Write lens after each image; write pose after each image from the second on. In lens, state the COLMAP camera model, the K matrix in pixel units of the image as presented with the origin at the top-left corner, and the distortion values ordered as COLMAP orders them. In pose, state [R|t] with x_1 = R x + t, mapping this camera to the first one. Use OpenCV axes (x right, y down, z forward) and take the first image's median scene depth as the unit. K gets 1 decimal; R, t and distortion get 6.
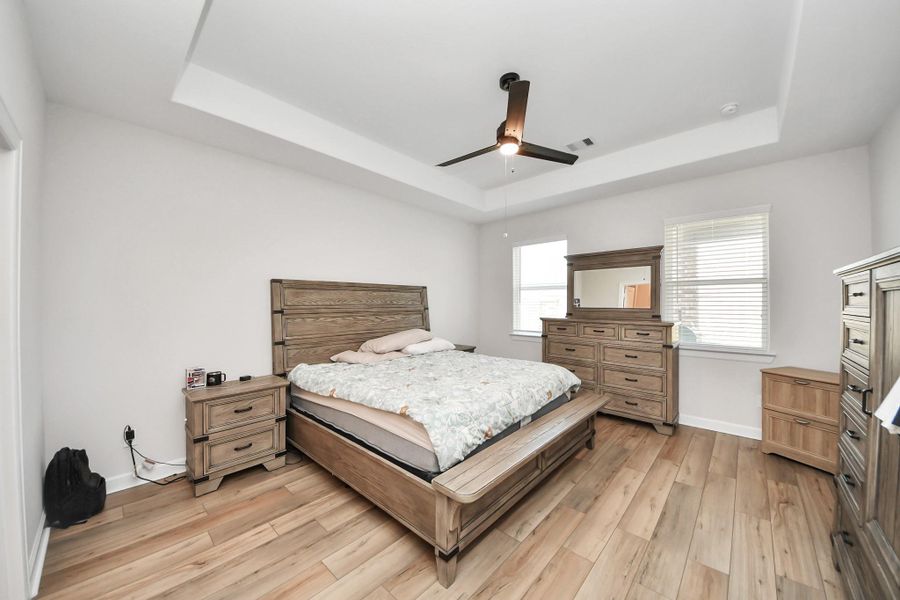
lens RADIAL K [[322.3, 0, 447.1], [0, 322.3, 300.1], [0, 0, 1]] dist [-0.009143, -0.001888]
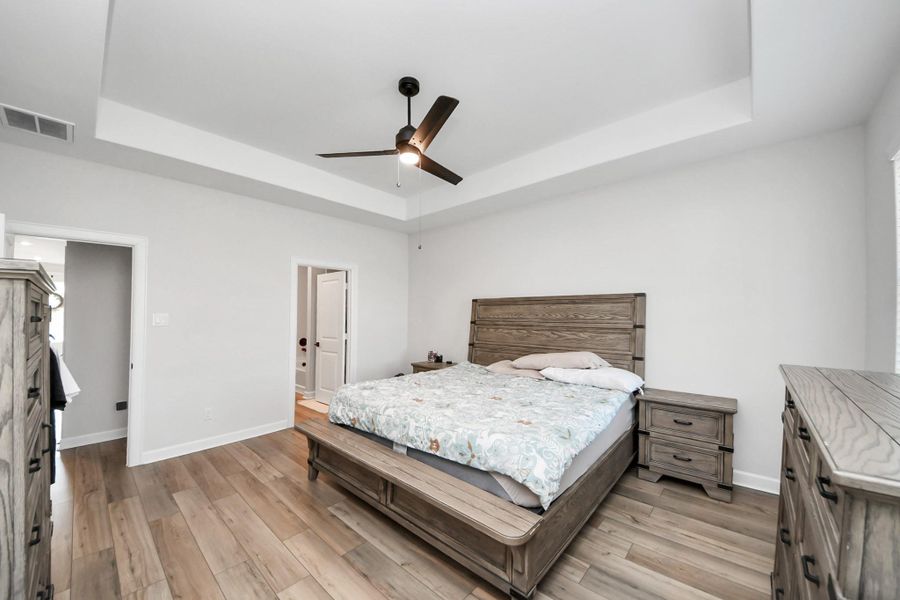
lens RADIAL K [[322.3, 0, 441.7], [0, 322.3, 313.7], [0, 0, 1]] dist [-0.009143, -0.001888]
pose [[0.029159, 0.002635, -0.999571, 0.830818], [0.004551, 0.999986, 0.002769, -0.005485], [0.999564, -0.004630, 0.029146, 0.784578]]
